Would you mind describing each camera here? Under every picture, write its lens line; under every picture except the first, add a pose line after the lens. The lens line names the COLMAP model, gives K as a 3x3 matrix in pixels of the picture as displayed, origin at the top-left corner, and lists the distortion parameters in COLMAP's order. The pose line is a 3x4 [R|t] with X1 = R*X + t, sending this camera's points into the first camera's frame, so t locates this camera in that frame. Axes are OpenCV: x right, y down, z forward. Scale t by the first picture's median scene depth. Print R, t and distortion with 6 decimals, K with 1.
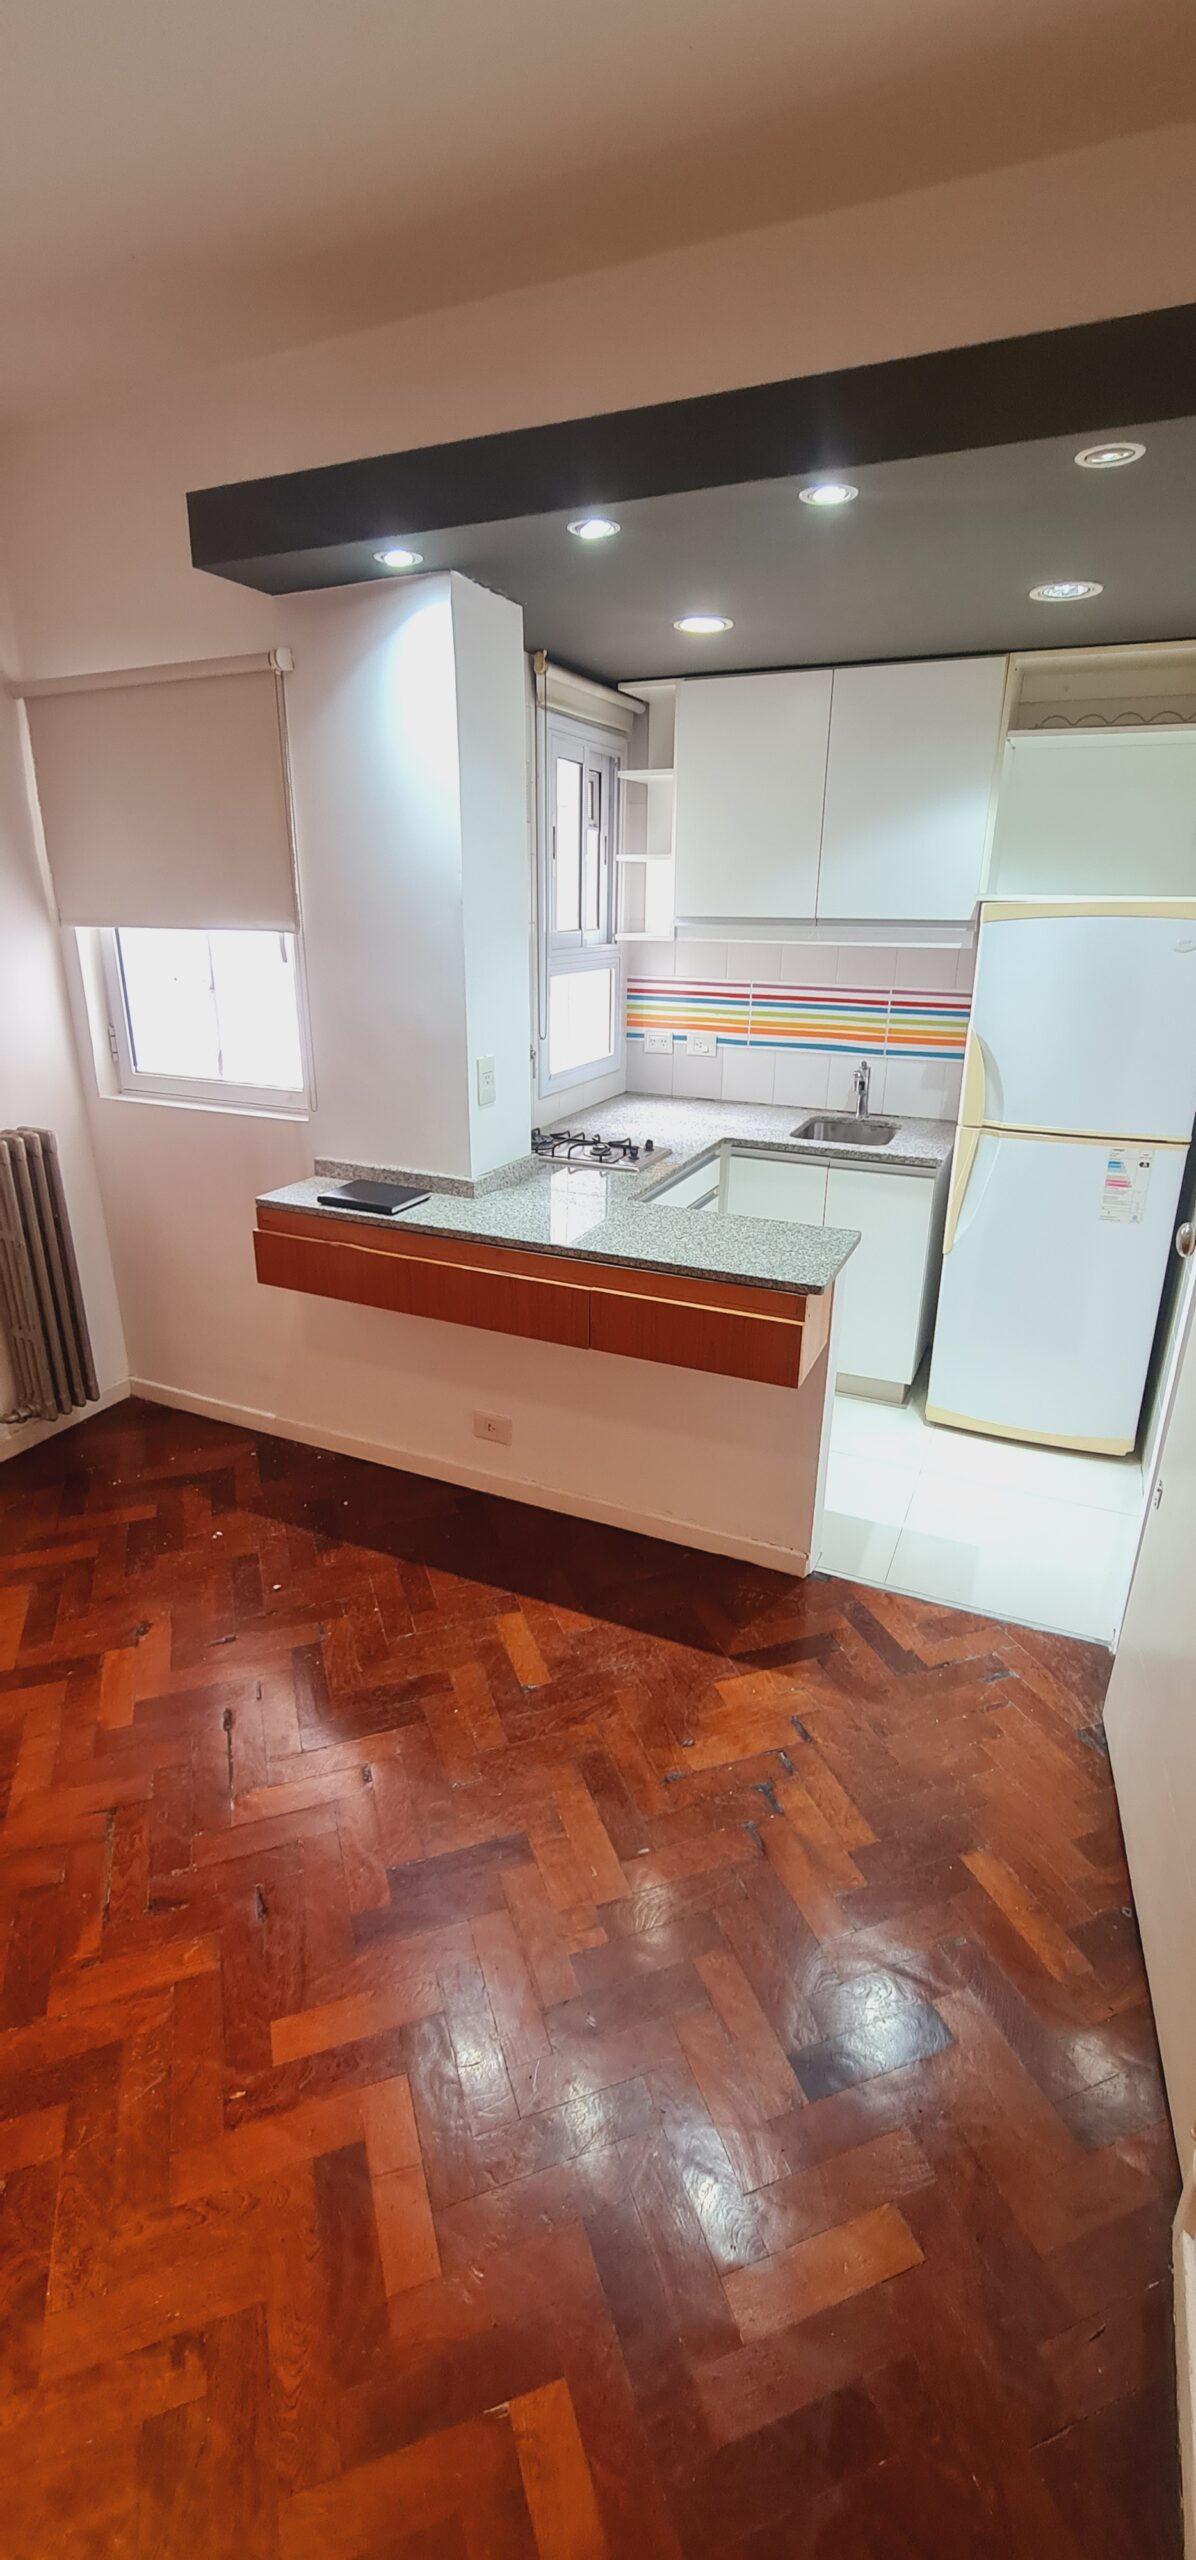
lens RADIAL K [[1060.7, 0, 598.0], [0, 1060.7, 1280.0], [0, 0, 1]] dist [-0.002972, -0.000276]
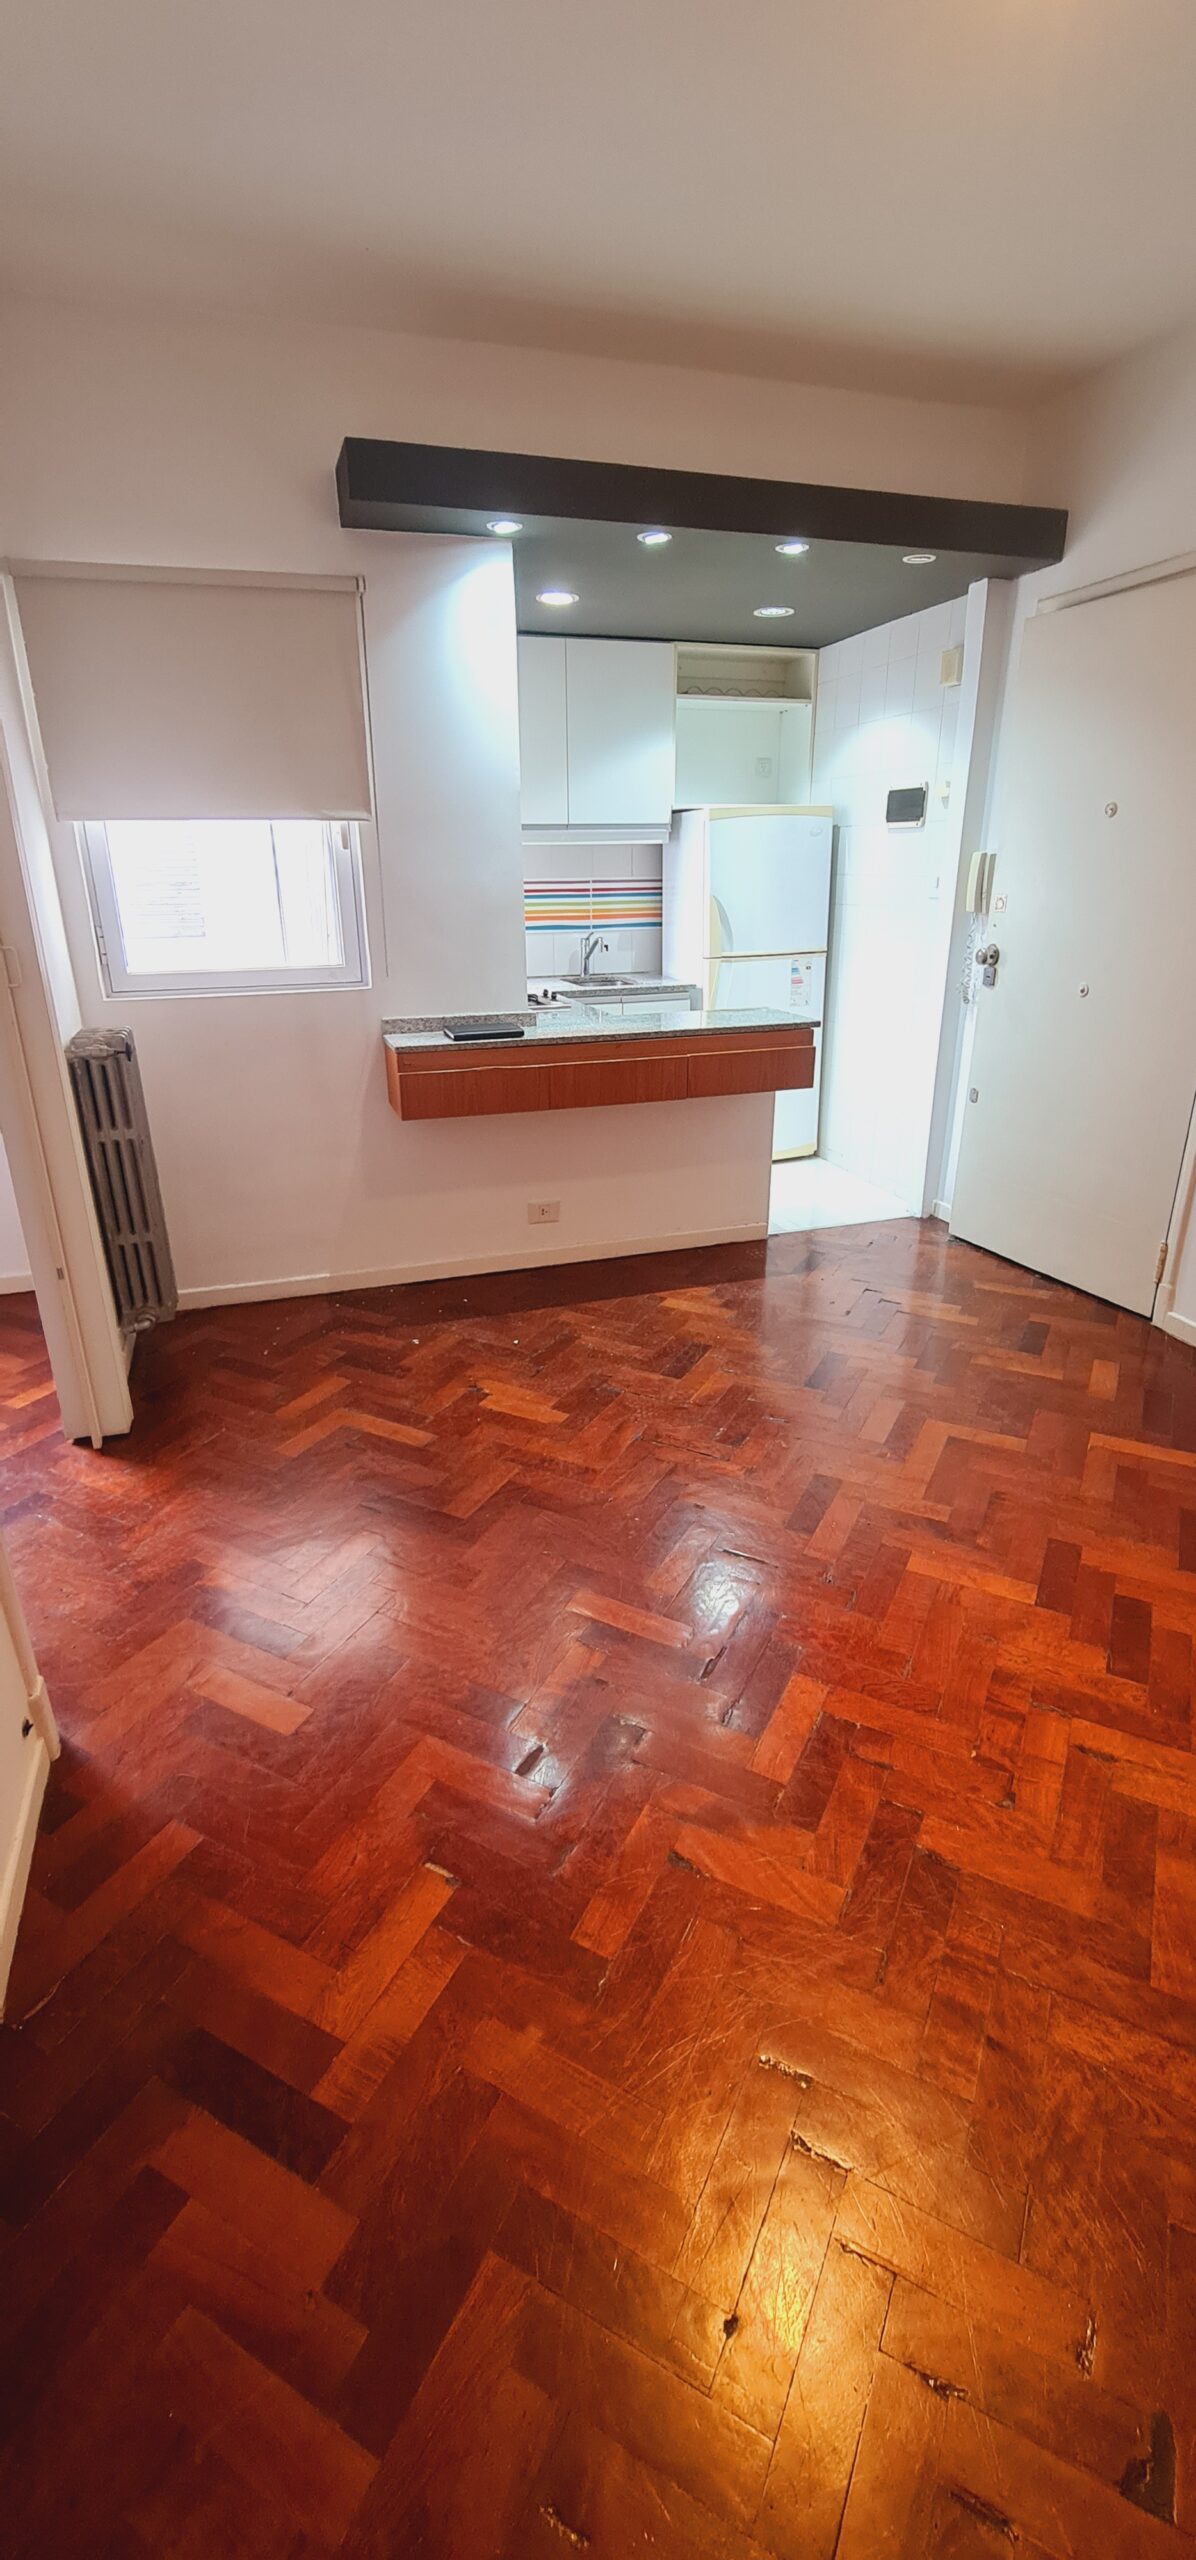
lens RADIAL K [[1068.7, 0, 598.0], [0, 1068.7, 1280.0], [0, 0, 1]] dist [0.009729, 0.000051]
pose [[0.729126, -0.265495, 0.630784, -0.967579], [0.252544, 0.961015, 0.112571, 0.095185], [-0.636080, 0.077222, 0.767750, -0.046257]]
